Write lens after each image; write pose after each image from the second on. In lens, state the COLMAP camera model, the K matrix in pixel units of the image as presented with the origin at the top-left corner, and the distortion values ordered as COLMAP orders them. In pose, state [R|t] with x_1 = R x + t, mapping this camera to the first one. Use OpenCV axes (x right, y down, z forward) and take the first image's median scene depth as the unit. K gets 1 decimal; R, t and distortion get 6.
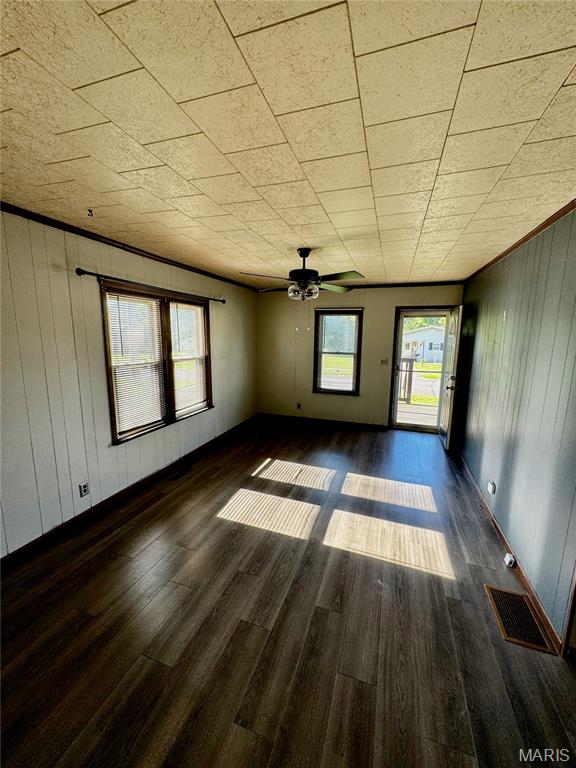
lens RADIAL K [[304.3, 0, 287.0], [0, 304.3, 383.9], [0, 0, 1]] dist [-0.002296, 0.000068]
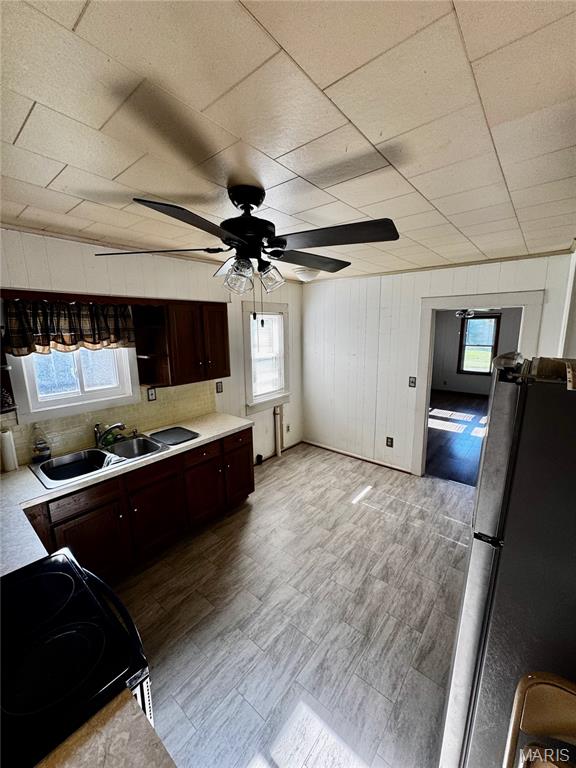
lens RADIAL K [[304.3, 0, 288.0], [0, 304.3, 384.0], [0, 0, 1]] dist [-0.002296, 0.000068]
pose [[0.934500, 0.041755, -0.353505, -0.249361], [-0.035255, 0.999070, 0.024809, 0.120816], [0.354212, -0.010722, 0.935104, -1.037303]]
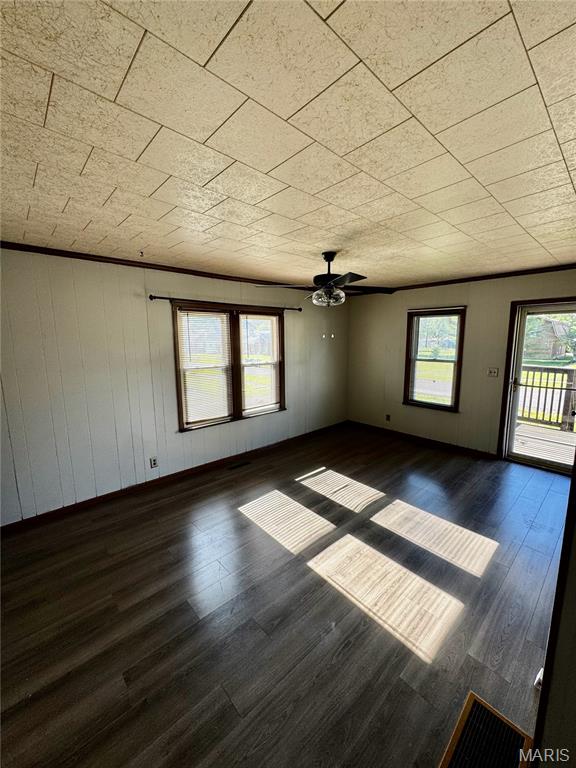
lens RADIAL K [[304.3, 0, 288.0], [0, 304.3, 383.0], [0, 0, 1]] dist [-0.002296, 0.000068]
pose [[0.878302, 0.051325, -0.475343, 0.350136], [-0.058531, 0.998286, -0.000360, -0.022308], [0.474510, 0.028138, 0.879801, 0.090418]]
